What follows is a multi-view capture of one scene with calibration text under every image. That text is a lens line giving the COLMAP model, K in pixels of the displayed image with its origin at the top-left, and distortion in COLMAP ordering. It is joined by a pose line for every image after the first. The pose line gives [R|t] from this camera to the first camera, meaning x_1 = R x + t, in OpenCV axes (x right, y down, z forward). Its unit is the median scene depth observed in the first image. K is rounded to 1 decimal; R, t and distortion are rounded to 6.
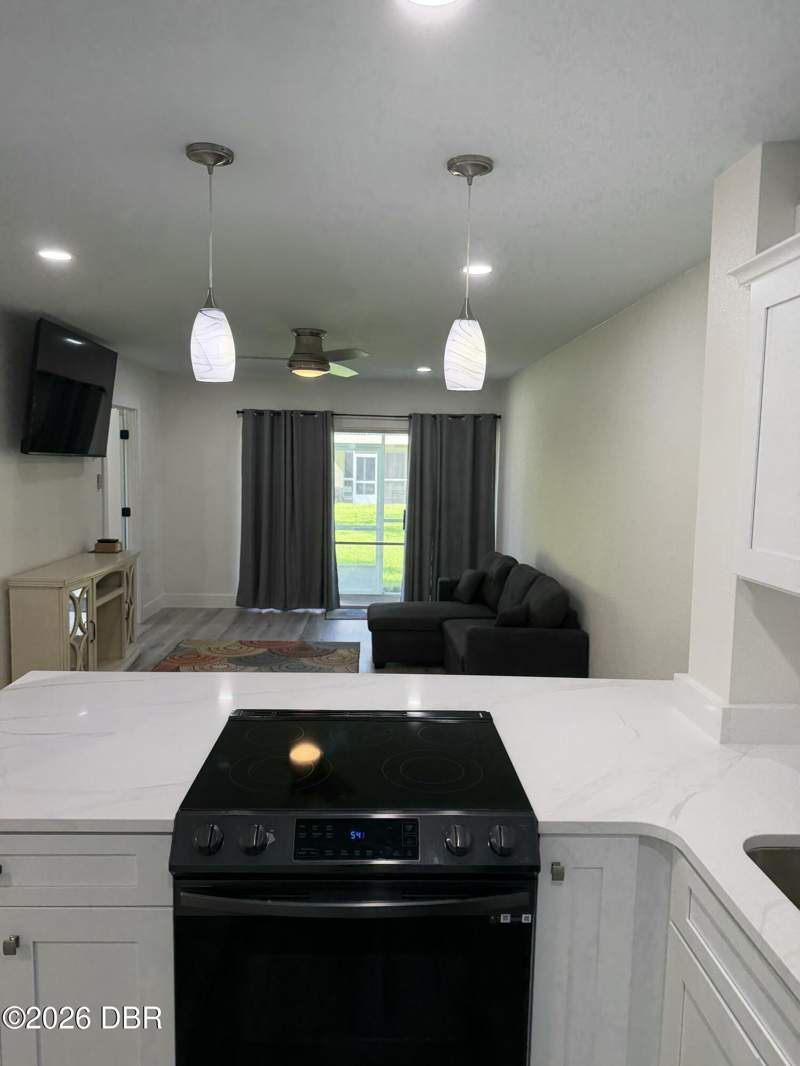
lens RADIAL K [[751.7, 0, 404.1], [0, 751.7, 545.9], [0, 0, 1]] dist [0.082029, -0.114941]
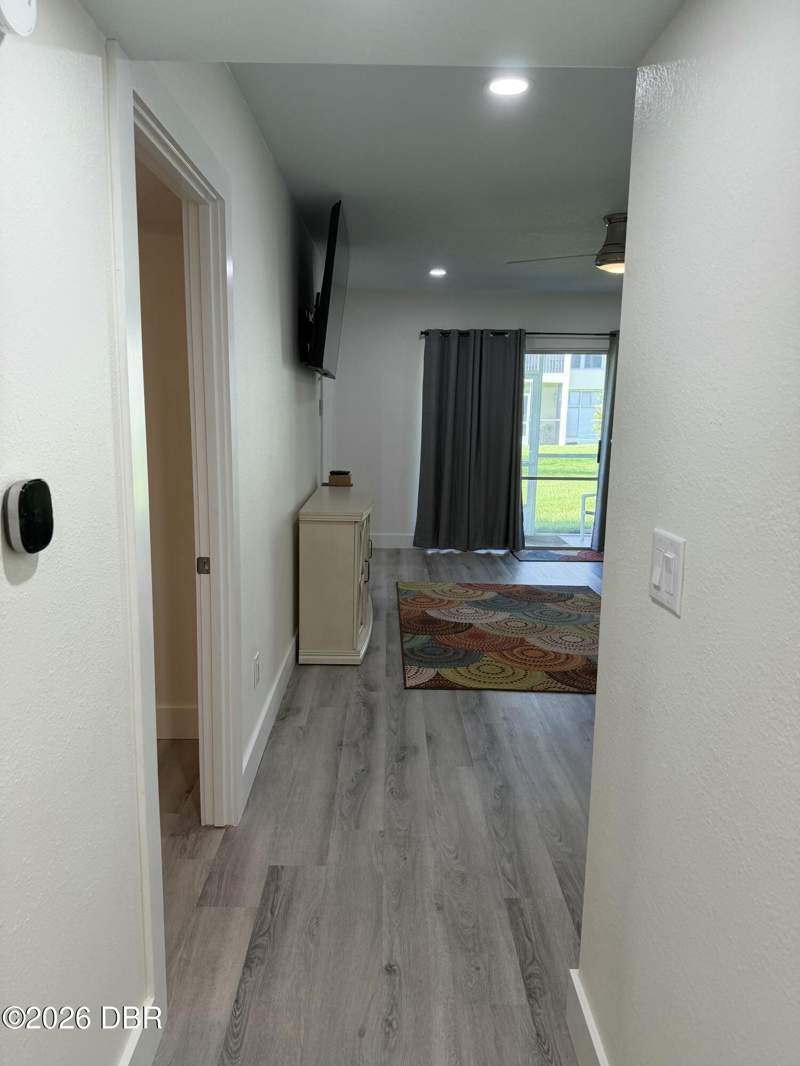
lens RADIAL K [[745.1, 0, 400.0], [0, 745.1, 533.0], [0, 0, 1]] dist [0.230333, -0.137970]
pose [[0.999836, -0.000650, -0.018094, -0.226662], [0.001644, 0.998487, 0.054964, 0.012404], [0.018031, -0.054984, 0.998324, 0.080303]]
